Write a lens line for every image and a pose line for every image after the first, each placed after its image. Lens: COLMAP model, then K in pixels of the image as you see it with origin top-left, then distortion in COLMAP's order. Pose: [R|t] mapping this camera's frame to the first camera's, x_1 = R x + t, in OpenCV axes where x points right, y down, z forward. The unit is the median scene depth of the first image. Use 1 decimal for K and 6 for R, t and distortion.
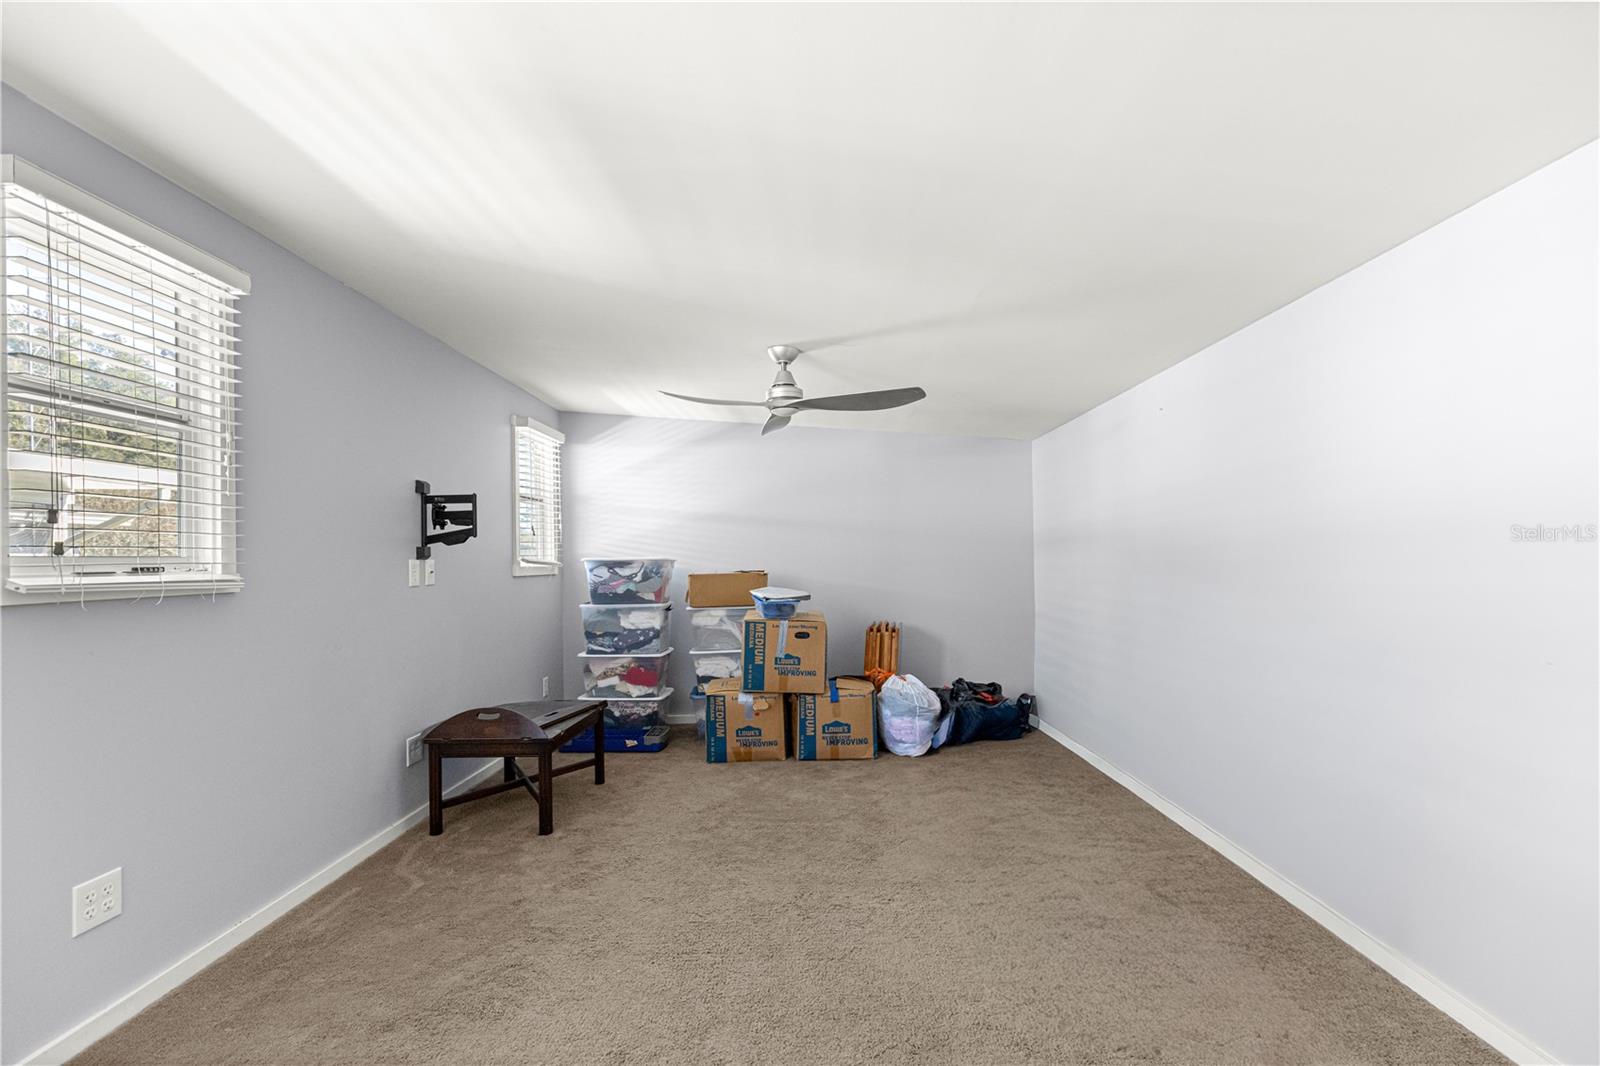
lens RADIAL K [[719.1, 0, 812.1], [0, 719.1, 558.2], [0, 0, 1]] dist [0.008910, -0.002258]
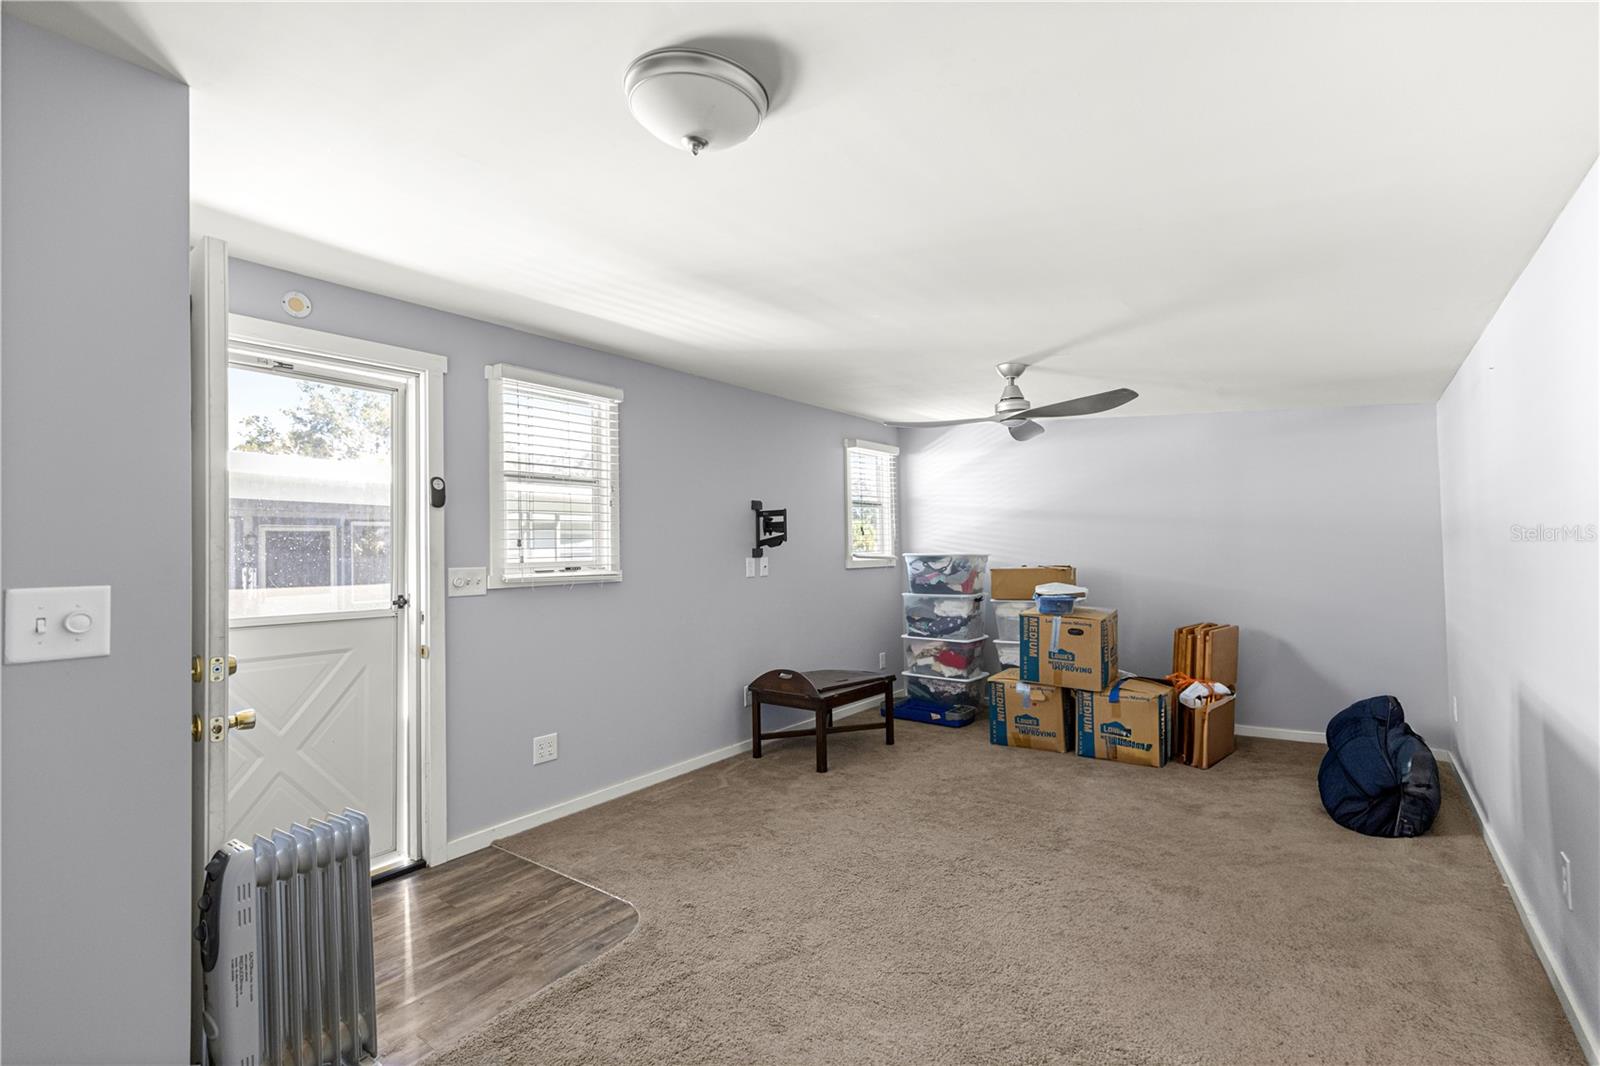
lens RADIAL K [[719.1, 0, 813.2], [0, 719.1, 536.4], [0, 0, 1]] dist [0.008910, -0.002258]
pose [[0.810419, -0.010726, -0.585753, 0.354056], [0.006480, 0.999935, -0.009345, -0.025487], [0.585815, 0.003778, 0.810436, -0.050932]]
